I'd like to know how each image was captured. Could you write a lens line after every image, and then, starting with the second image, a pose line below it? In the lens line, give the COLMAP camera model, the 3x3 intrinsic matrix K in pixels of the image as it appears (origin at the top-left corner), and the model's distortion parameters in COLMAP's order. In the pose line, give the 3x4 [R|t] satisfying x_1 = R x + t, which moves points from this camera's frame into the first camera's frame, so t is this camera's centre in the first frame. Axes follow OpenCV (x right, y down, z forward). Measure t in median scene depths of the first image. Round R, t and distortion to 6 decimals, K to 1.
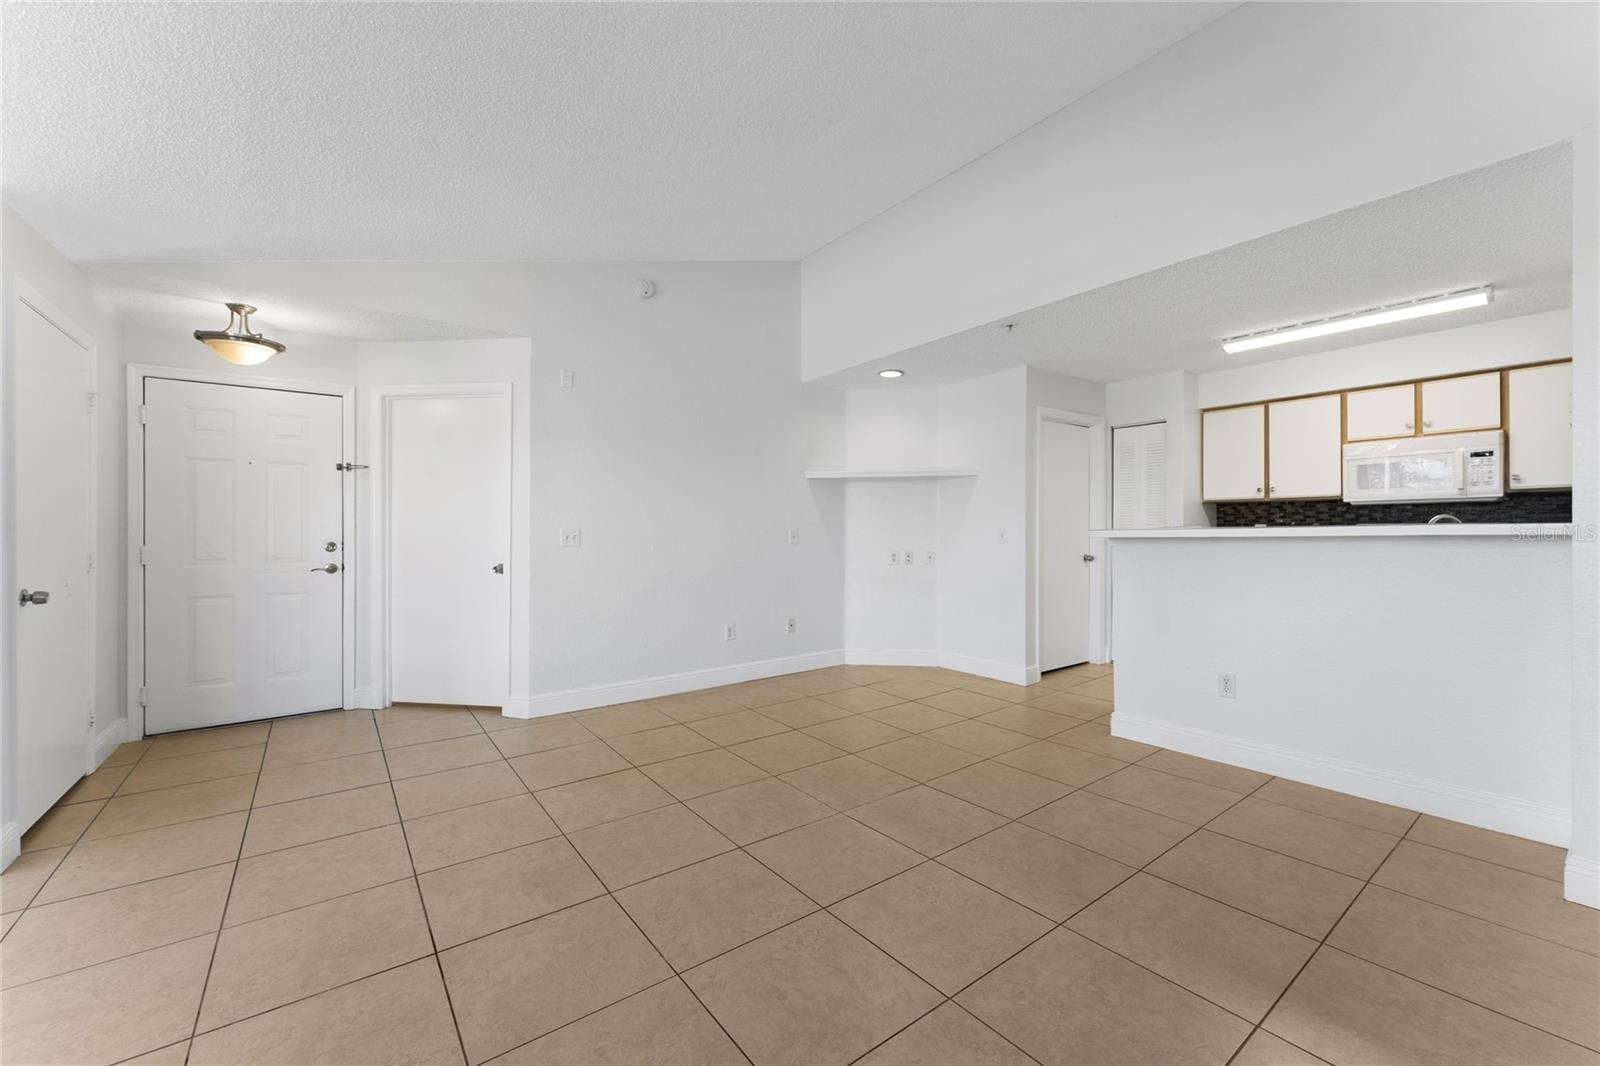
lens RADIAL K [[631.4, 0, 800.0], [0, 631.4, 533.0], [0, 0, 1]] dist [0.000084, 0.000011]
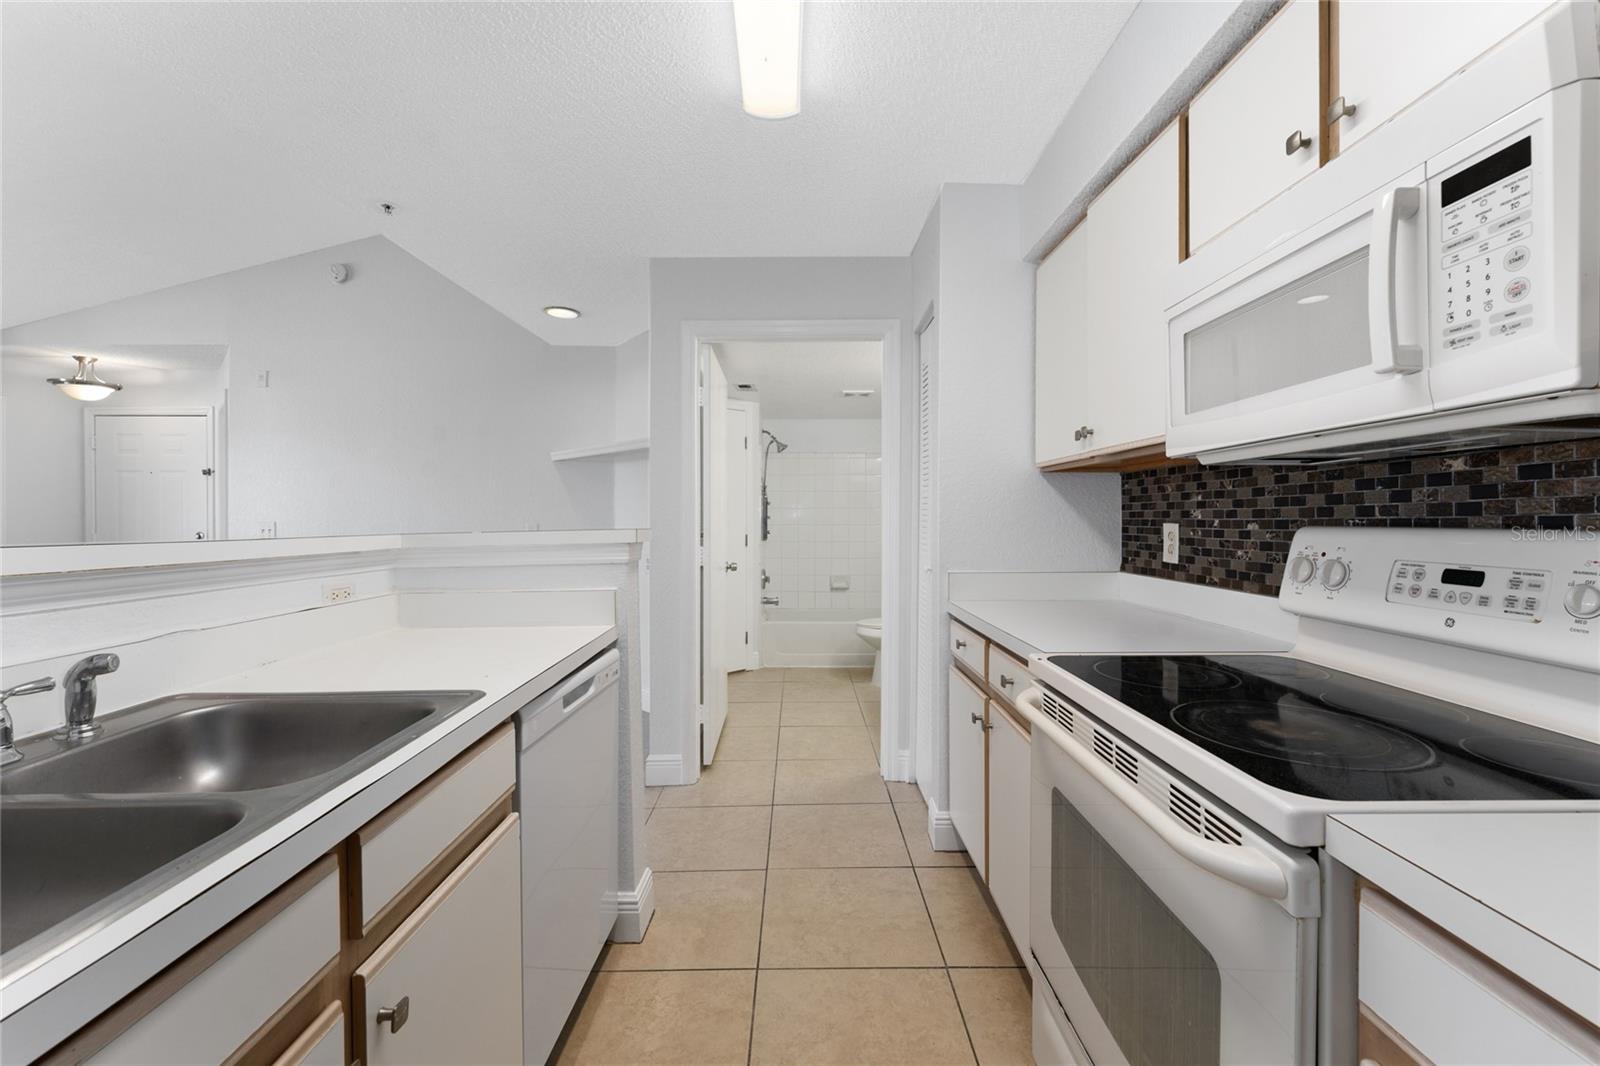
lens RADIAL K [[640.4, 0, 800.0], [0, 640.4, 533.0], [0, 0, 1]] dist [-0.001897, -0.000265]
pose [[0.798055, 0.018655, -0.602296, 1.032180], [-0.005429, 0.999703, 0.023771, -0.020976], [0.602560, -0.015701, 0.797919, 0.722921]]
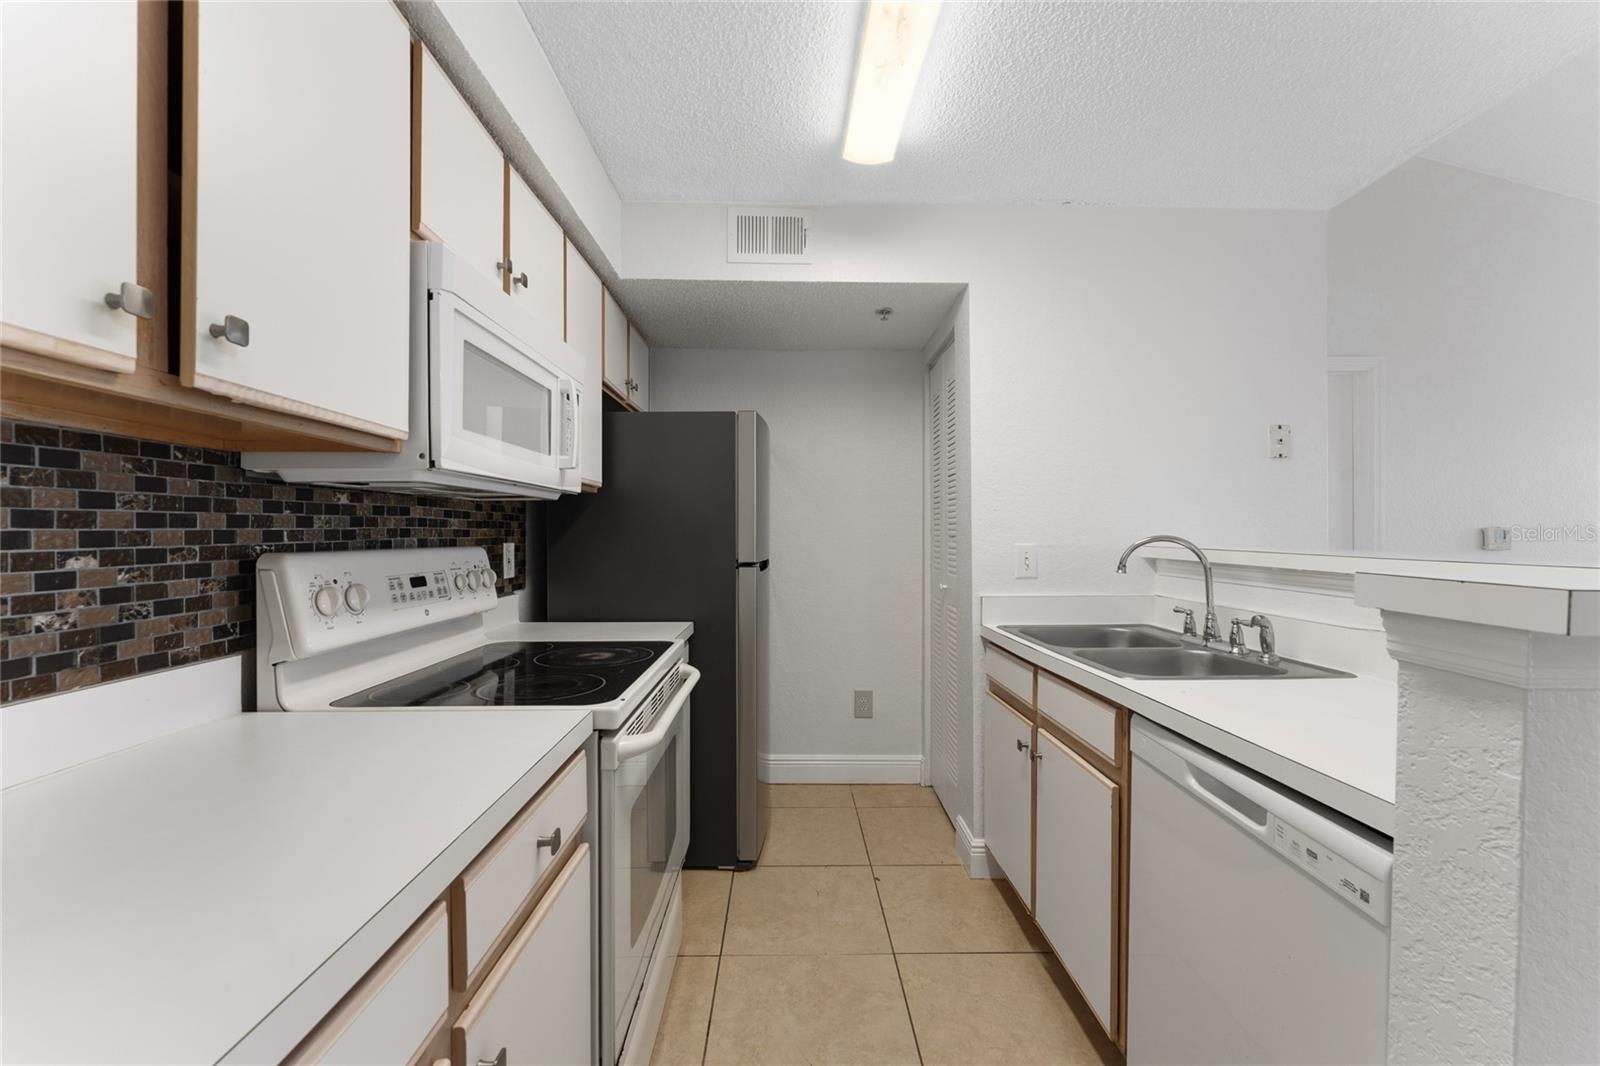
lens RADIAL K [[640.4, 0, 800.0], [0, 640.4, 533.0], [0, 0, 1]] dist [-0.001897, -0.000265]
pose [[-0.807709, 0.006970, 0.589540, 0.676307], [0.008510, 0.999964, -0.000163, -0.025364], [-0.589520, 0.004886, -0.807739, 1.275481]]
